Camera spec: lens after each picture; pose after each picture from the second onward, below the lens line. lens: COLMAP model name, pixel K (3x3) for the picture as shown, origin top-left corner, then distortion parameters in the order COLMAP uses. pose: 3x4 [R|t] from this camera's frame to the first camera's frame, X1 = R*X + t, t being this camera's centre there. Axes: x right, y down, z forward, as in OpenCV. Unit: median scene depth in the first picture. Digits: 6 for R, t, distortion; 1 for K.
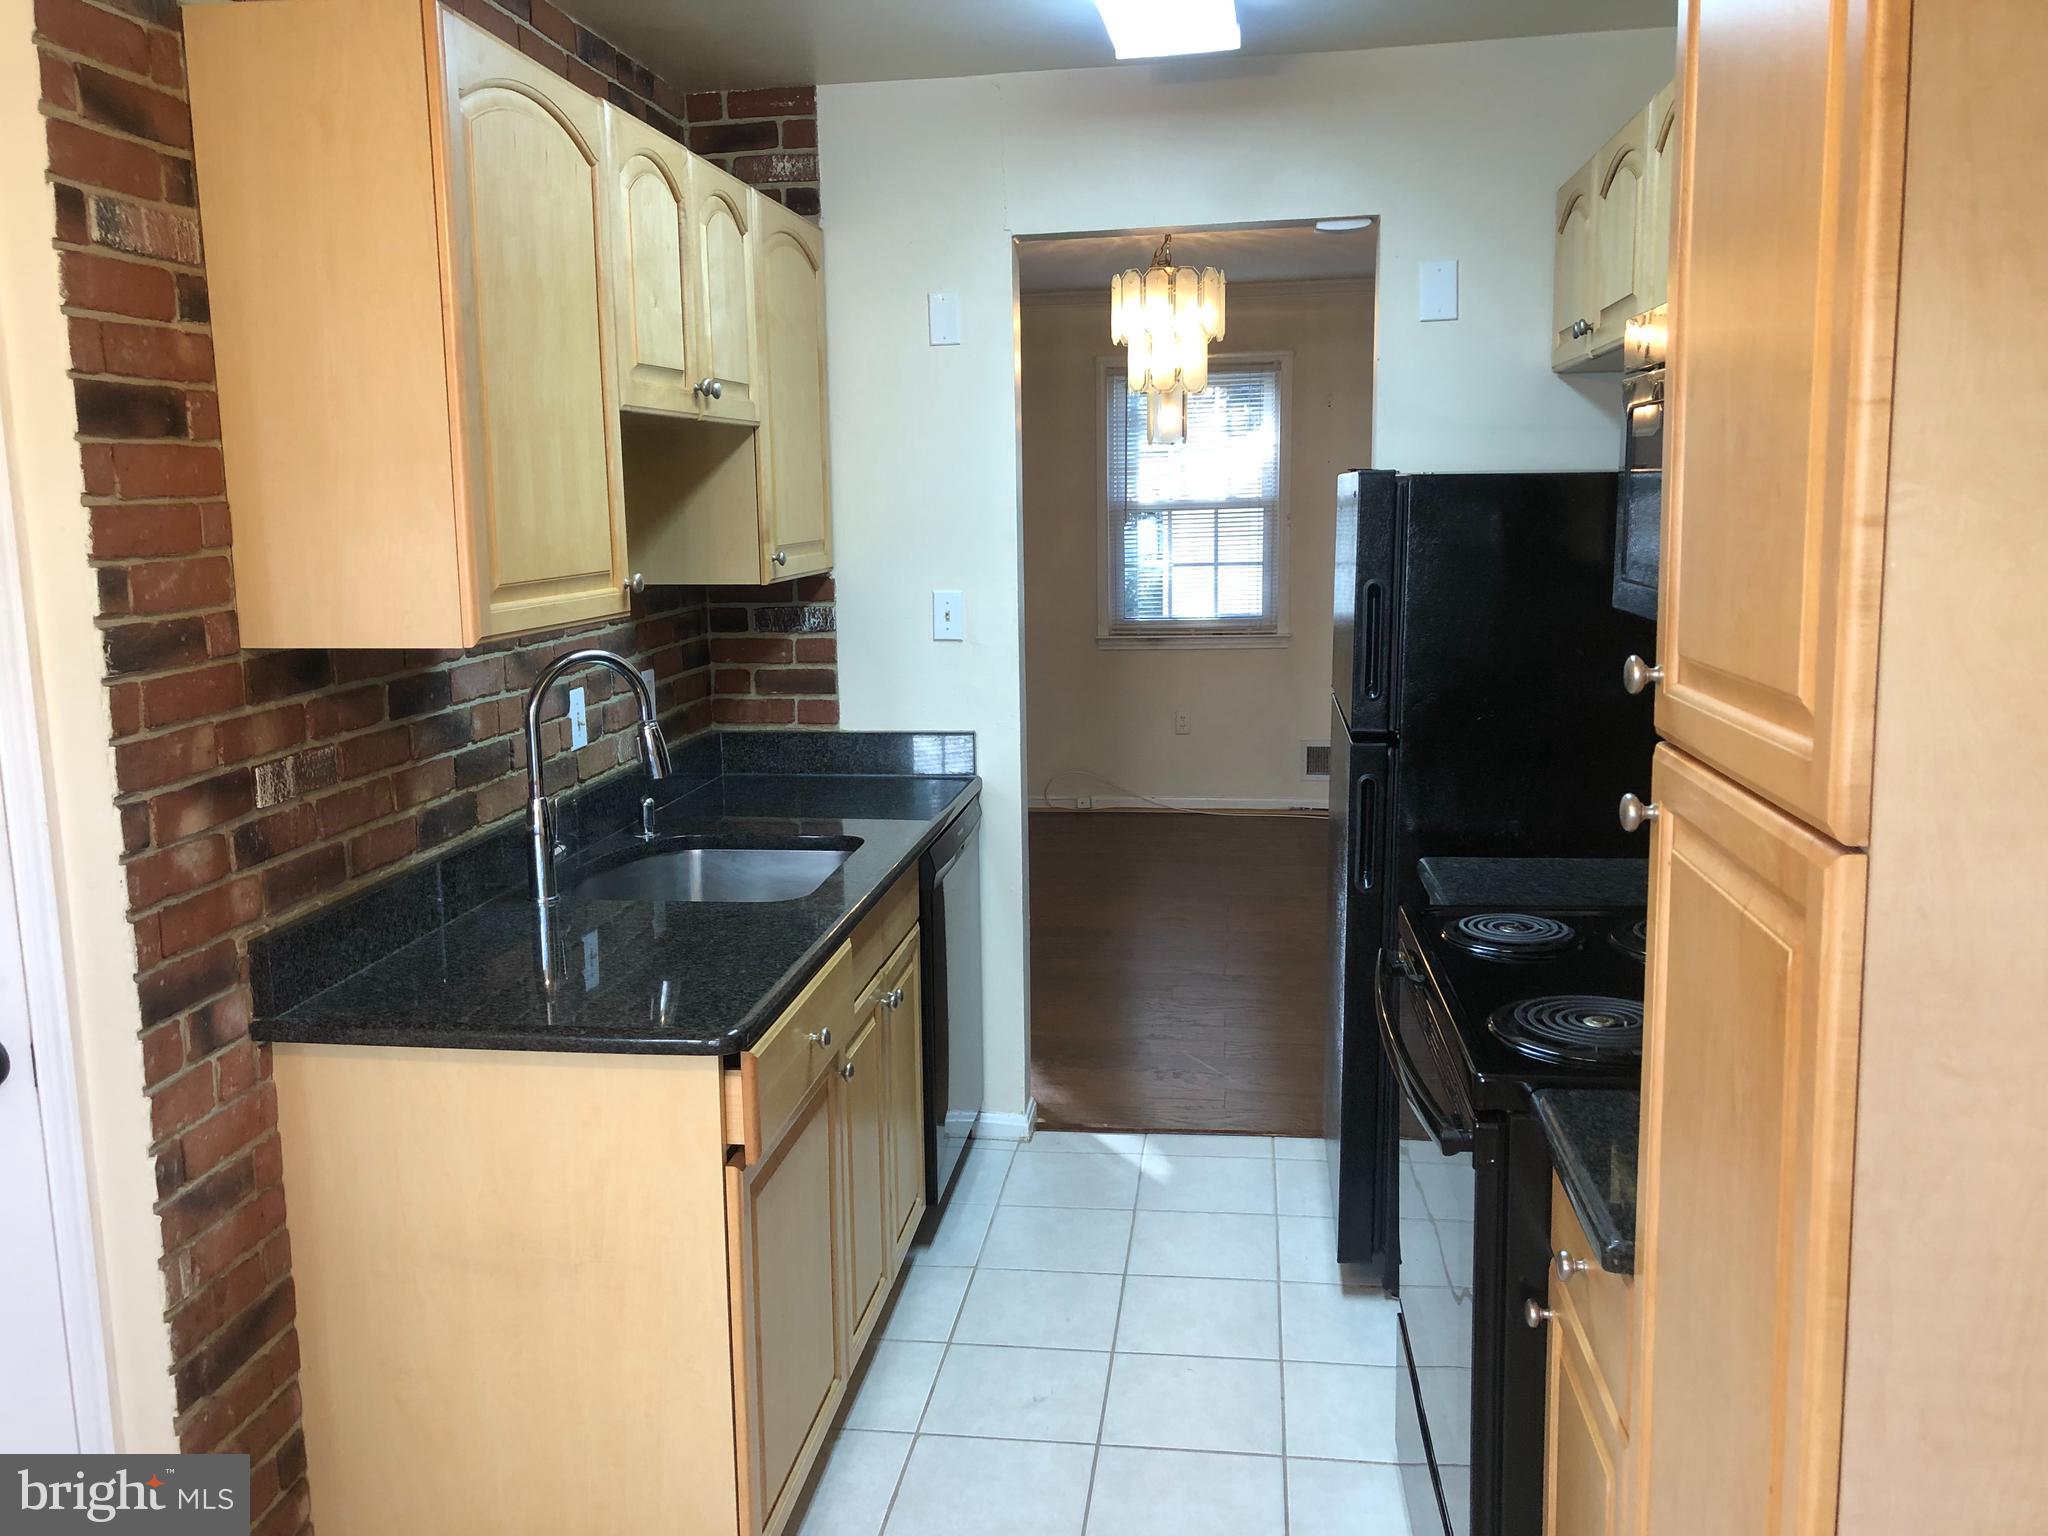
lens RADIAL K [[1704.0, 0, 995.3], [0, 1704.0, 776.8], [0, 0, 1]] dist [0.043802, -0.029564]
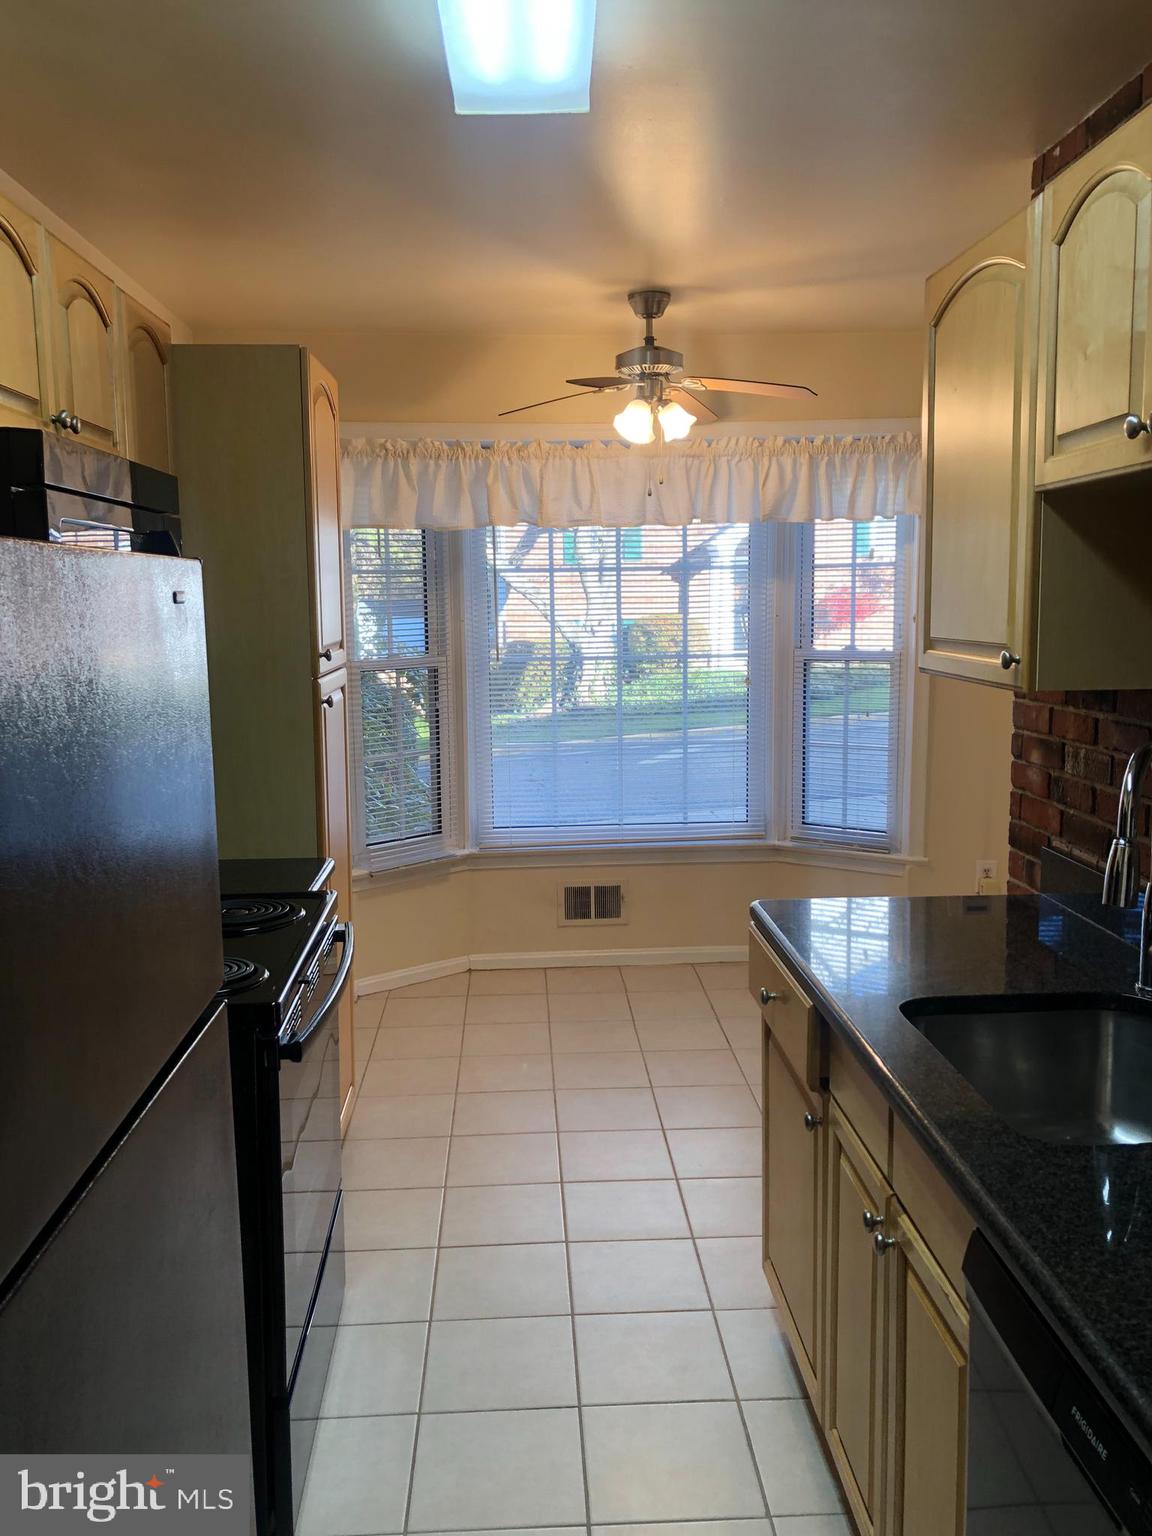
lens RADIAL K [[1278.0, 0, 583.4], [0, 1278.0, 760.9], [0, 0, 1]] dist [0.043802, -0.029564]
pose [[-0.979354, 0.048399, -0.196274, 0.149008], [-0.011519, 0.955980, 0.293206, -0.207153], [0.201825, 0.289413, -0.935685, 1.253863]]
